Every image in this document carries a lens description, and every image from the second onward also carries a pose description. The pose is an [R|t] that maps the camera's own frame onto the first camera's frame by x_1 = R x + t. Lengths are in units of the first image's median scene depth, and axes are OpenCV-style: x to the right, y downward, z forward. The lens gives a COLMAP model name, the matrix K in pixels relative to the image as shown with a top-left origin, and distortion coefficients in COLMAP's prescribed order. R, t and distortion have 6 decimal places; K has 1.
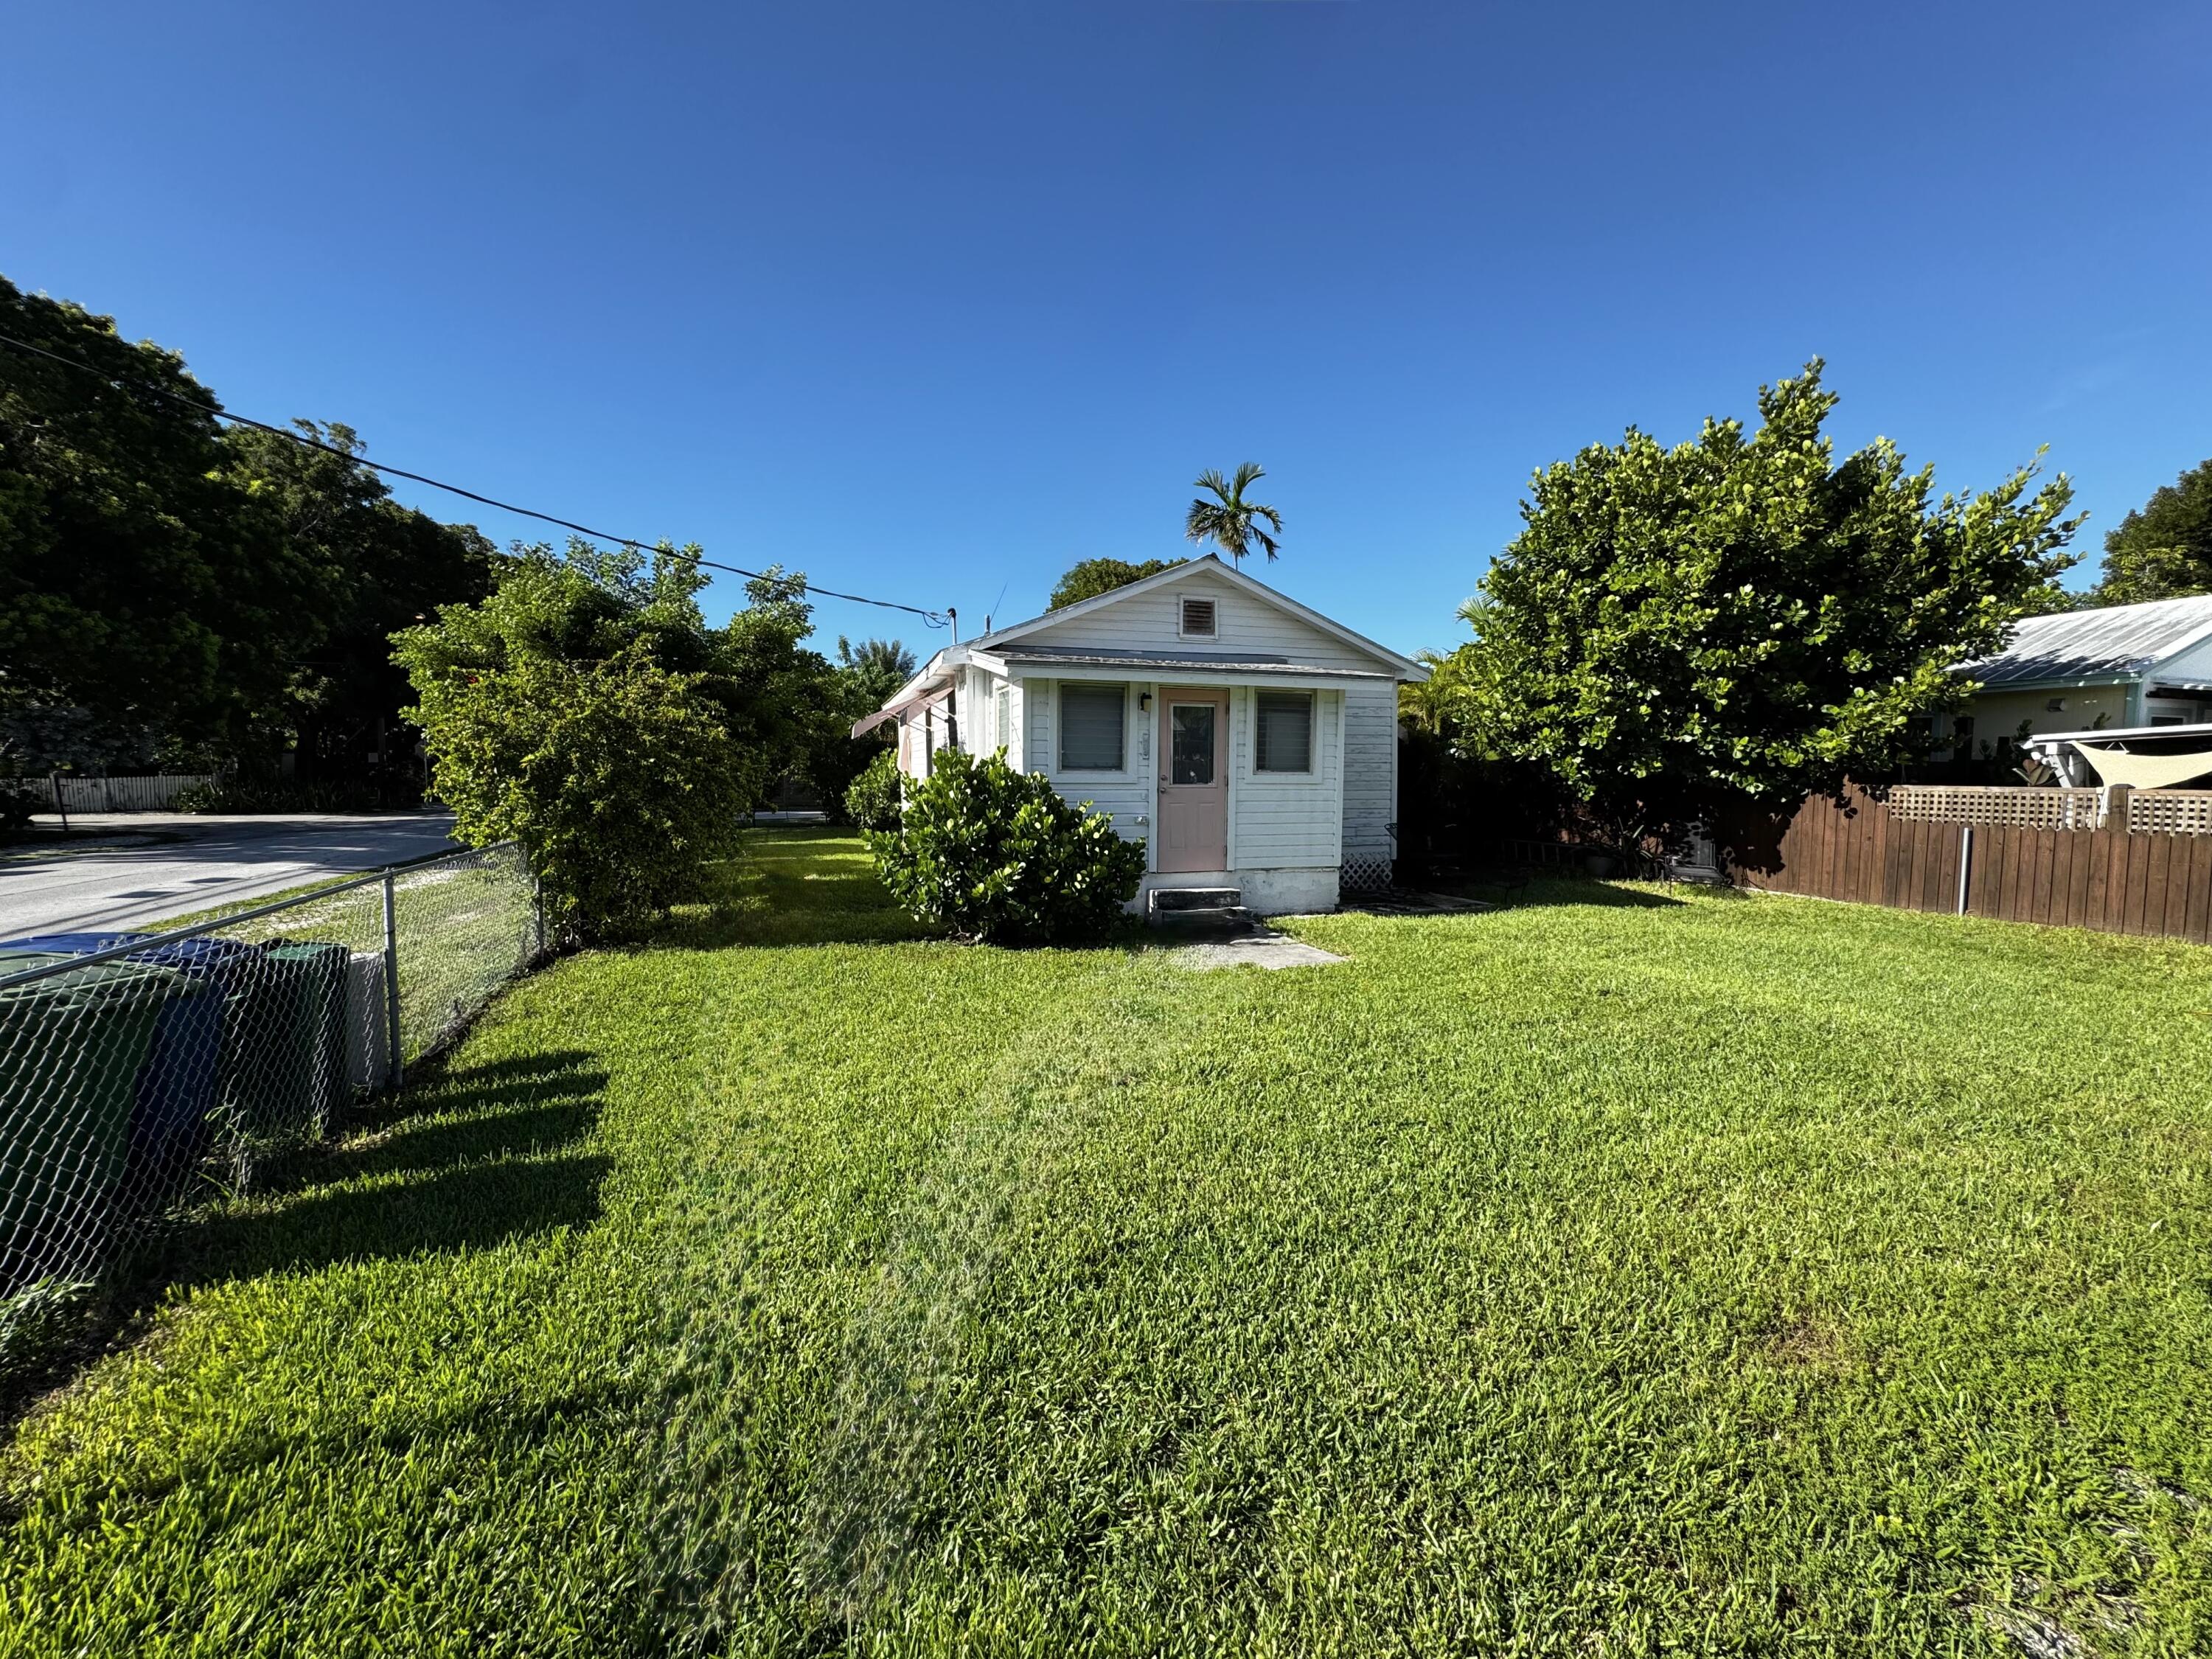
lens RADIAL K [[884.3, 0, 1096.4], [0, 884.3, 834.0], [0, 0, 1]] dist [0.001233, 0.000016]
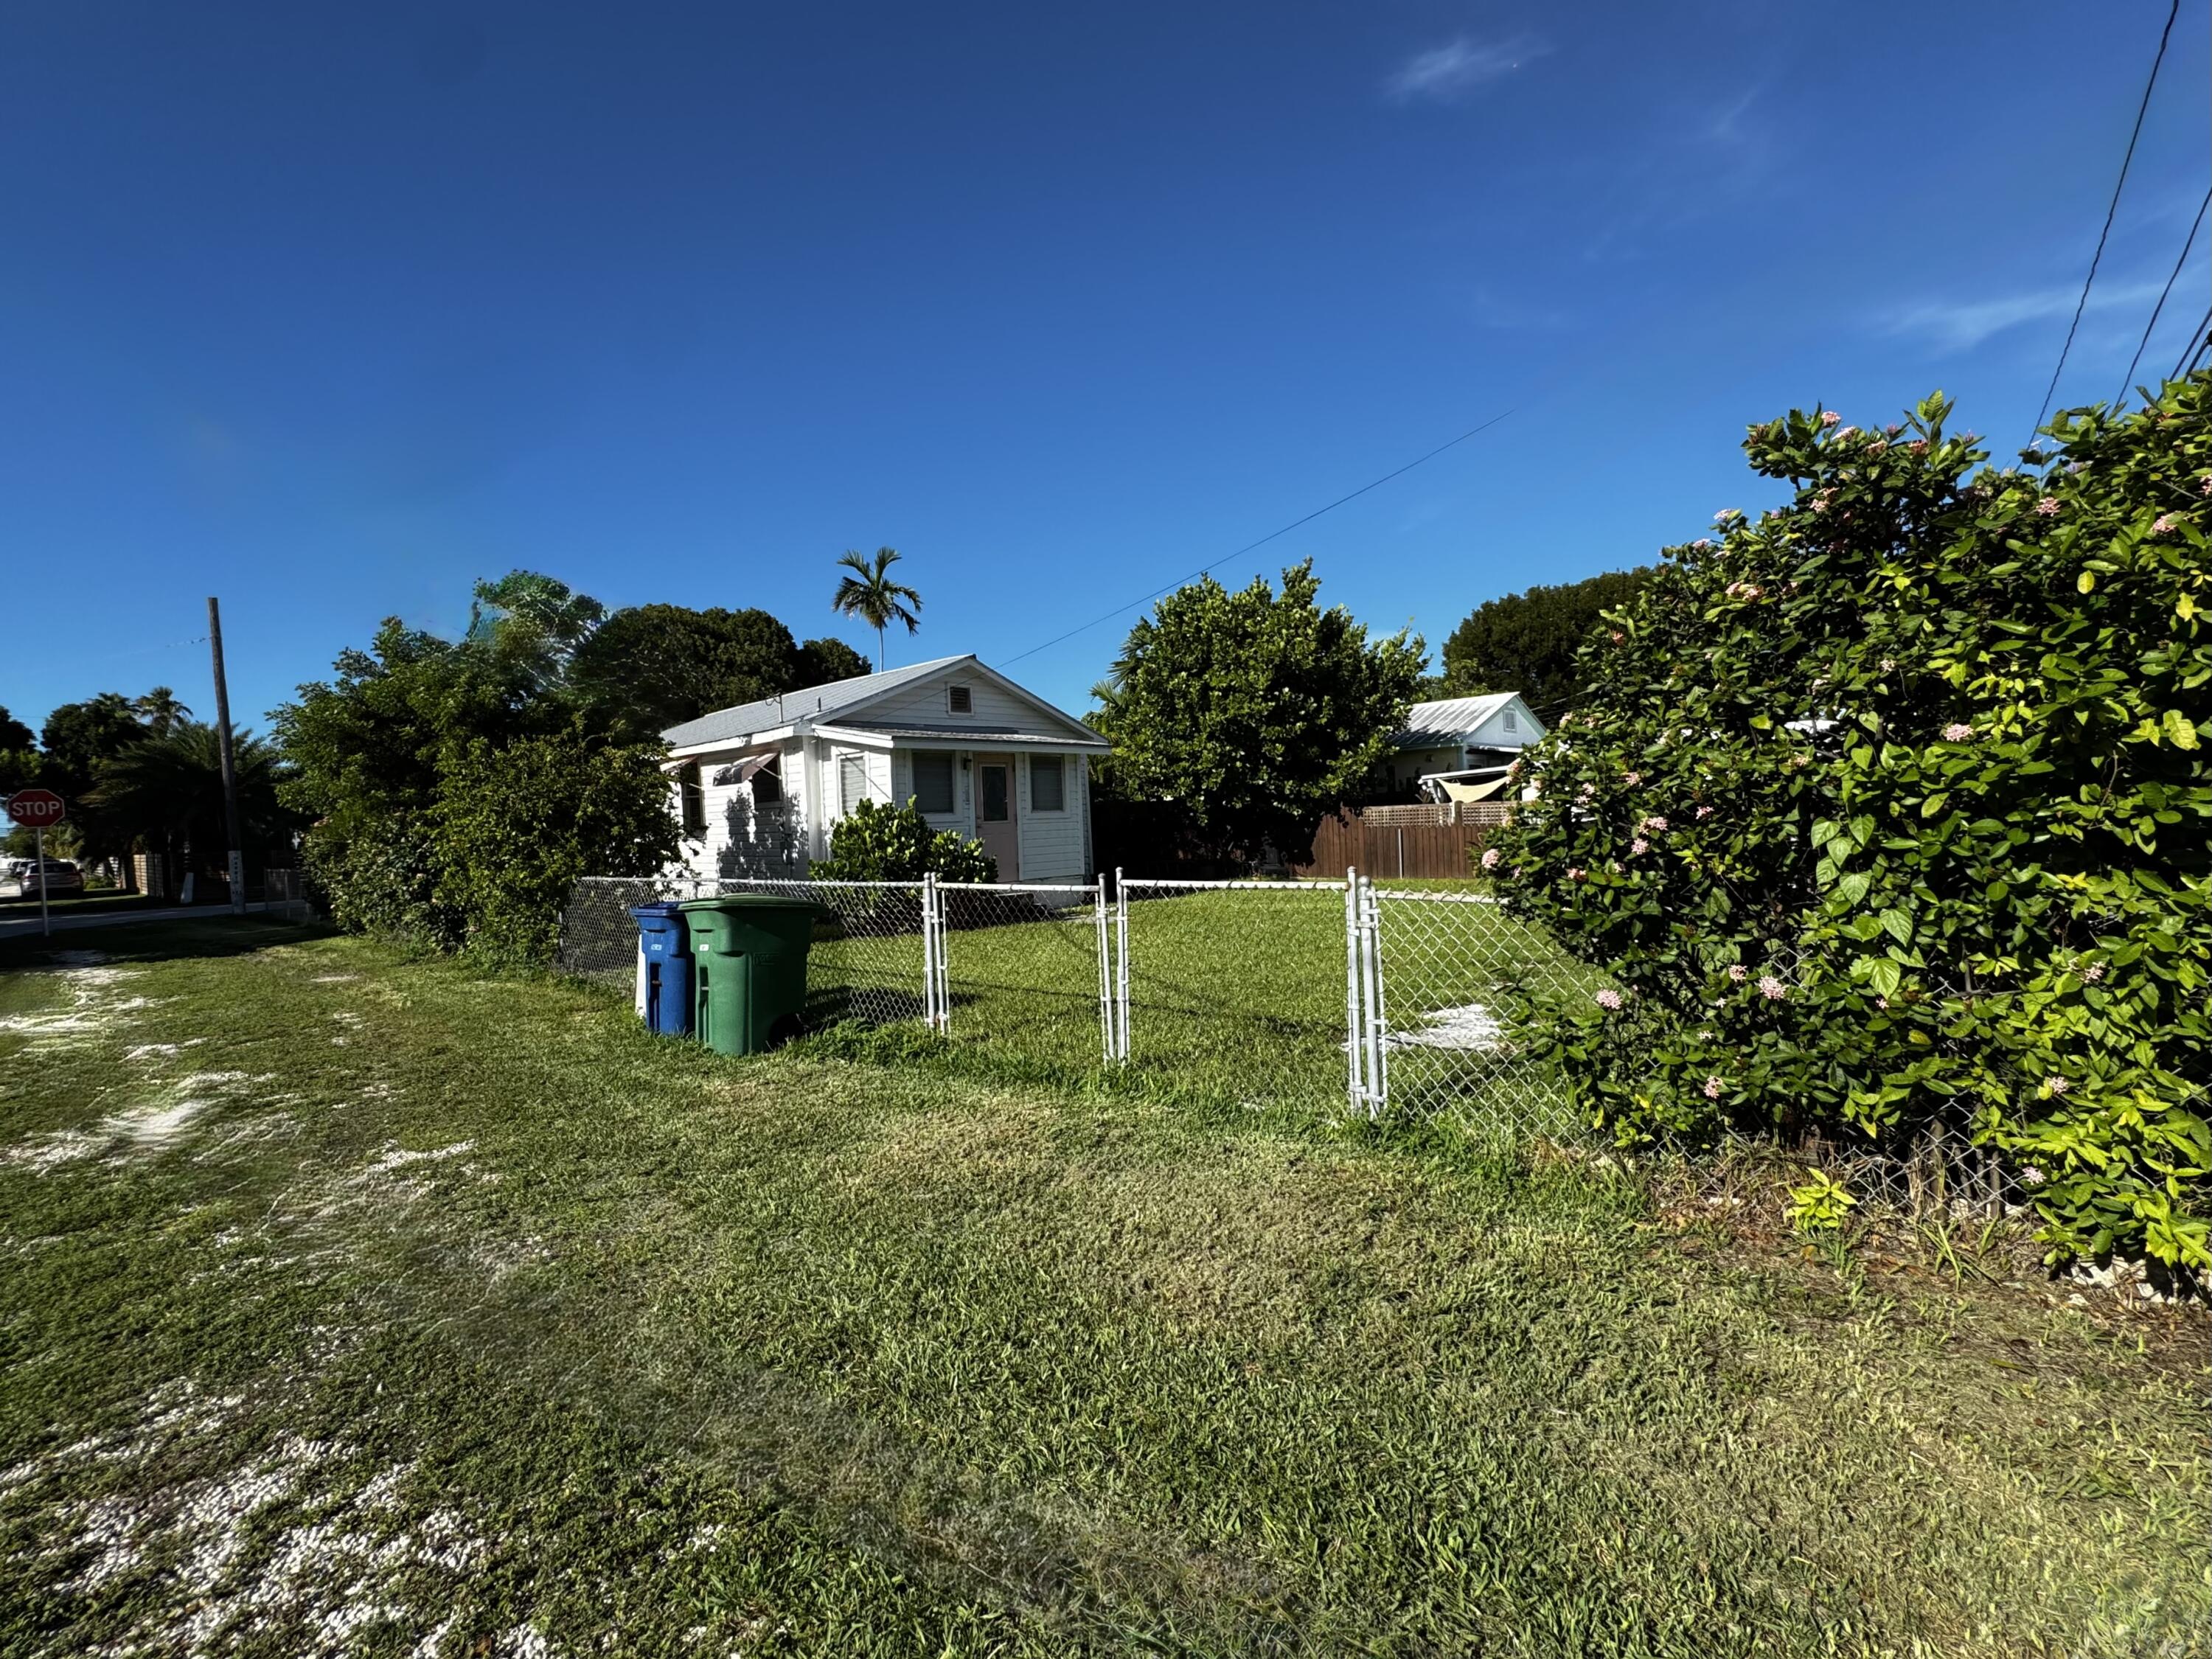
lens RADIAL K [[884.3, 0, 1109.6], [0, 884.3, 835.5], [0, 0, 1]] dist [0.001233, 0.000016]
pose [[0.888991, -0.049687, 0.455220, -0.298248], [0.076654, 0.996216, -0.040959, 0.031008], [-0.451463, 0.071306, 0.889436, -0.273098]]
